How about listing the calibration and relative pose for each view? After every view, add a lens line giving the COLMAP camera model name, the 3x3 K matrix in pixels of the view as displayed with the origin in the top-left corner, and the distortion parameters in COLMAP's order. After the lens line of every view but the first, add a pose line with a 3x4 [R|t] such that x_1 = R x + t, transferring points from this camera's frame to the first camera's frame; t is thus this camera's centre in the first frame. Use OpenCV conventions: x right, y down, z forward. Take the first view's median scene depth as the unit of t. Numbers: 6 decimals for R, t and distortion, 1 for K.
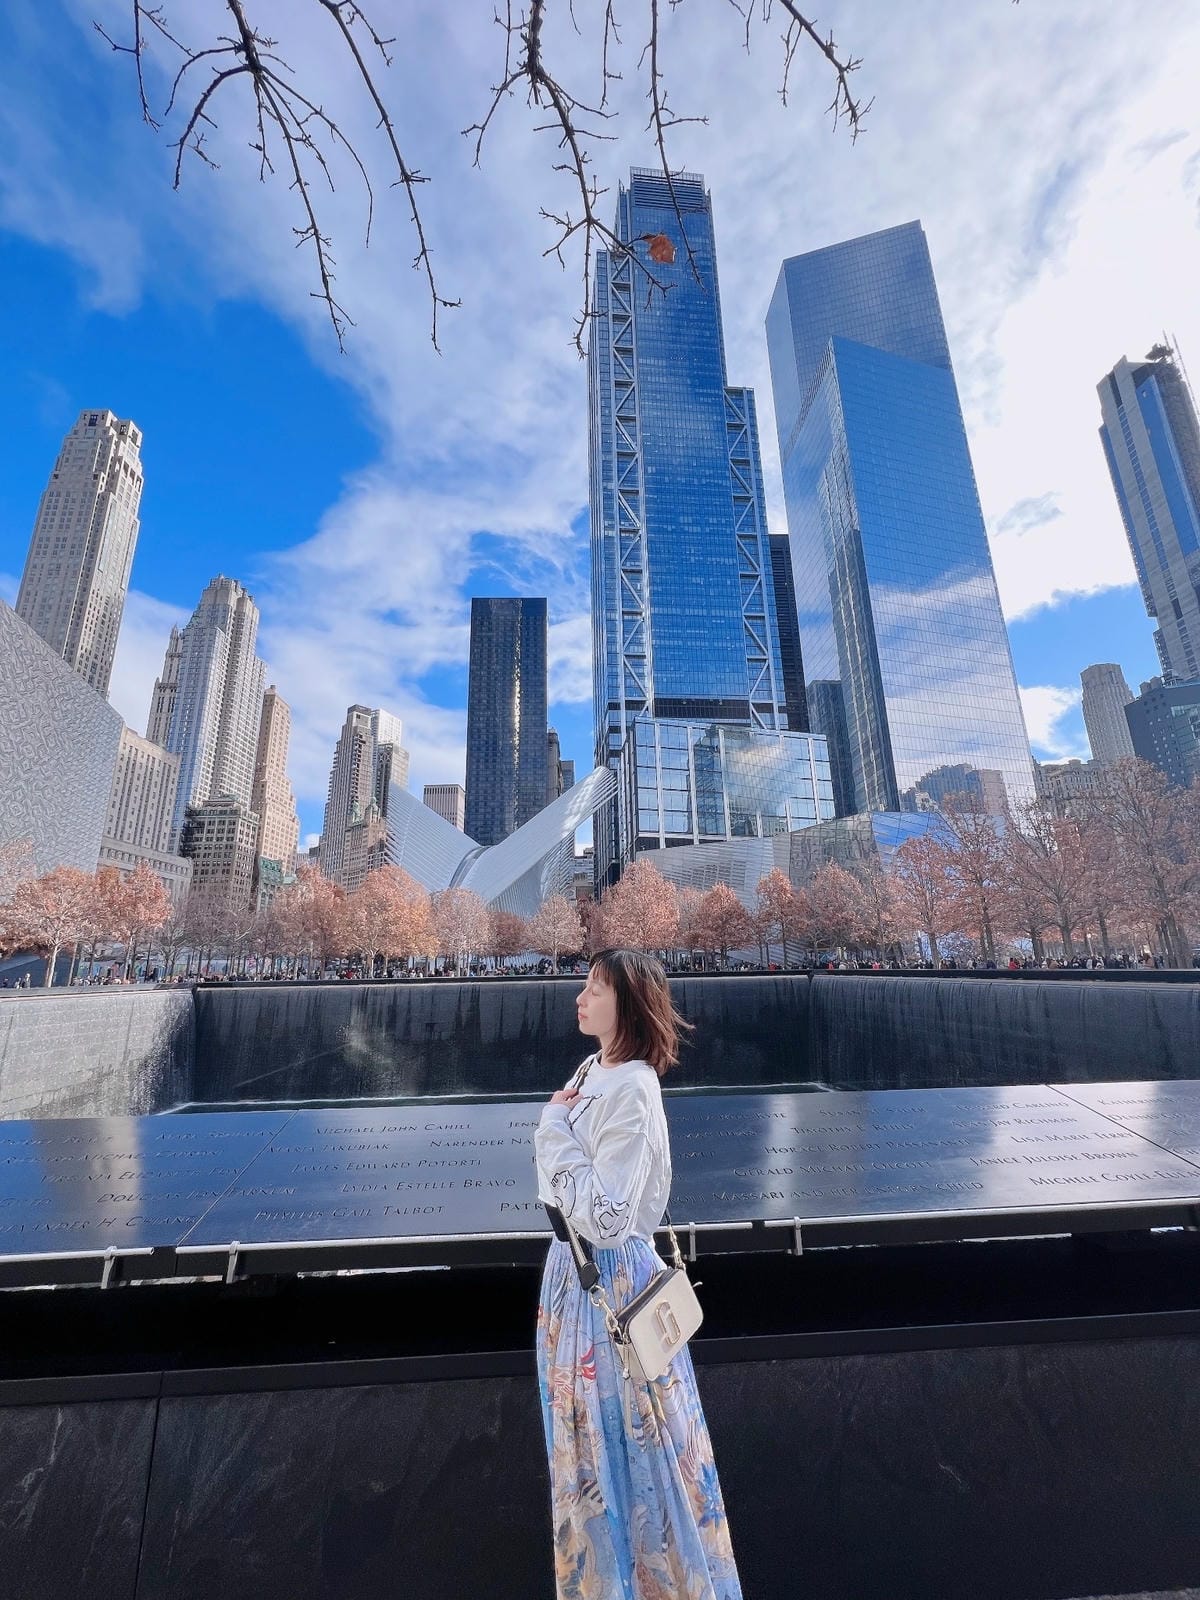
lens RADIAL K [[622.6, 0, 601.9], [0, 622.6, 801.4], [0, 0, 1]] dist [-0.004280, -0.000235]
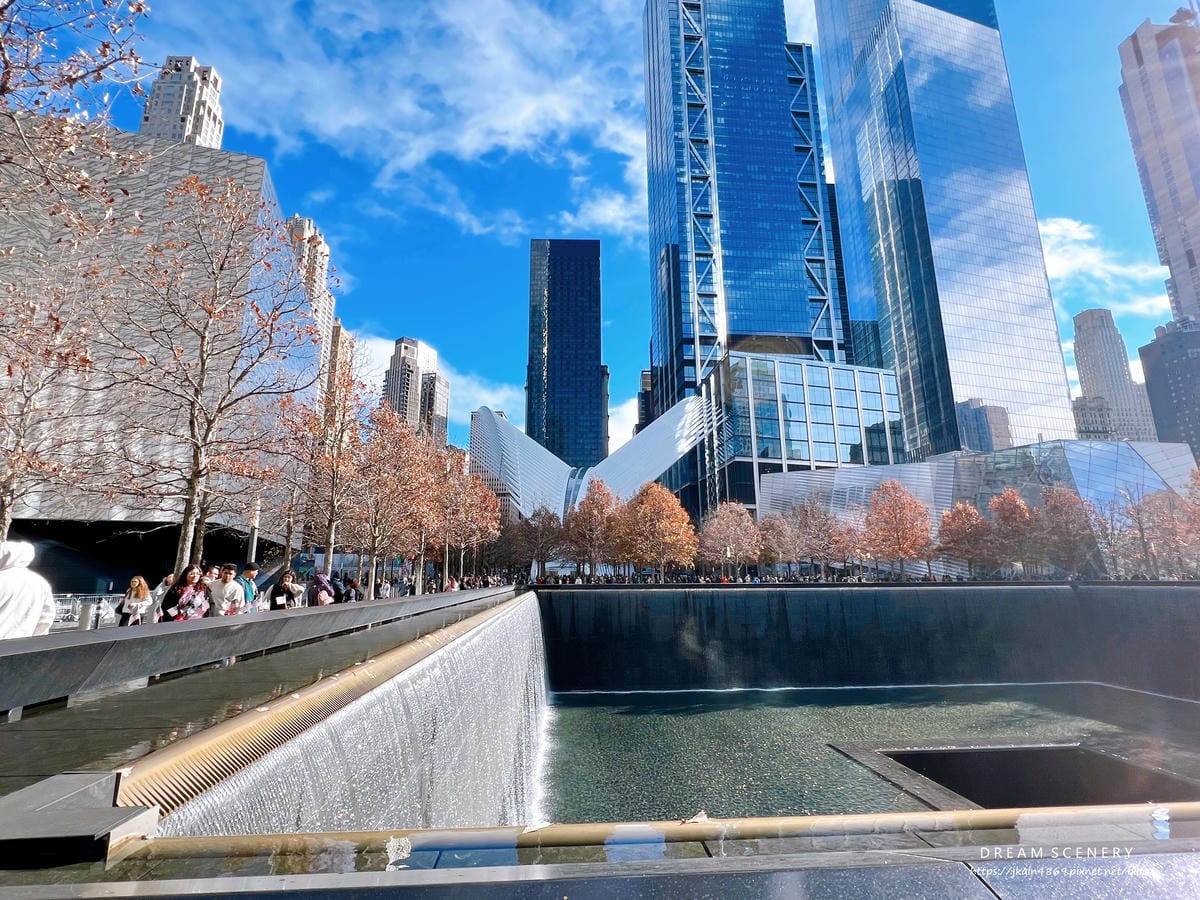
lens RADIAL K [[569.3, 0, 598.4], [0, 569.3, 448.4], [0, 0, 1]] dist [-0.003922, 0.000075]
pose [[0.999900, 0.014114, 0.000280, -0.122471], [-0.014116, 0.999356, 0.032984, 0.003427], [0.000186, -0.032984, 0.999456, -0.000308]]
